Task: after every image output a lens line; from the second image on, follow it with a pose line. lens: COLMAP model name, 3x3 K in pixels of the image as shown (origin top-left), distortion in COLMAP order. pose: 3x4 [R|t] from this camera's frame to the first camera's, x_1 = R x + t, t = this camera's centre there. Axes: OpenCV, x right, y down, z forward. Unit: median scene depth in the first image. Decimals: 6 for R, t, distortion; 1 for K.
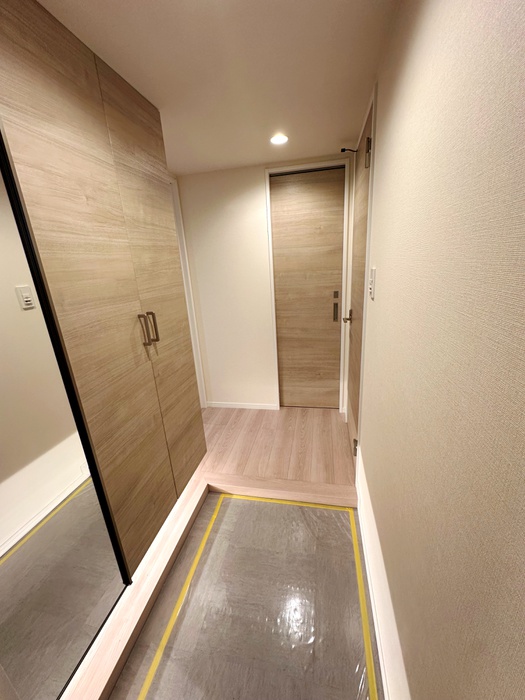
lens RADIAL K [[277.2, 0, 265.3], [0, 277.2, 347.7], [0, 0, 1]] dist [0.000140, 0.000114]
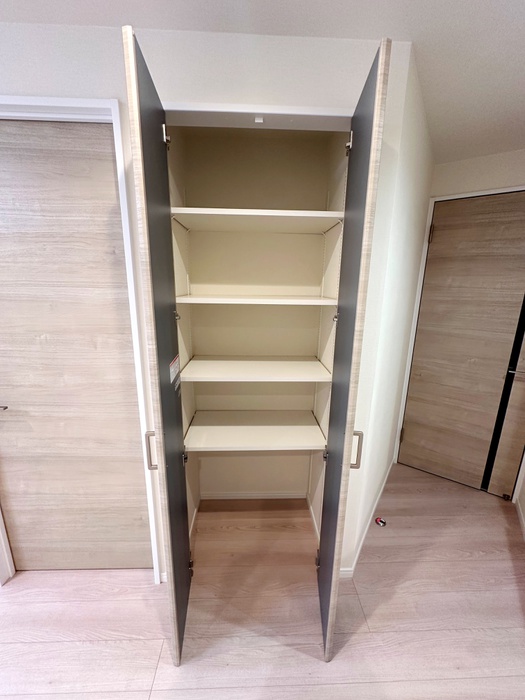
lens RADIAL K [[277.2, 0, 259.5], [0, 277.2, 352.2], [0, 0, 1]] dist [0.000140, 0.000114]
pose [[0.242323, 0.279771, -0.928982, 0.757849], [-0.318256, 0.927459, 0.196296, -0.511601], [0.916511, 0.248087, 0.313784, 1.753754]]
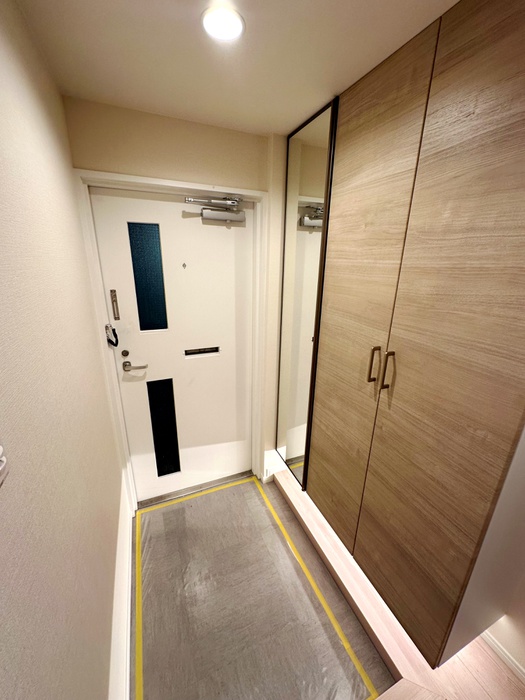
lens RADIAL K [[277.2, 0, 265.5], [0, 277.2, 348.9], [0, 0, 1]] dist [0.000140, 0.000114]
pose [[-0.820373, 0.213642, -0.530420, 0.290174], [-0.147134, 0.817490, 0.556832, -0.540839], [0.552576, 0.534853, -0.639212, 1.362255]]
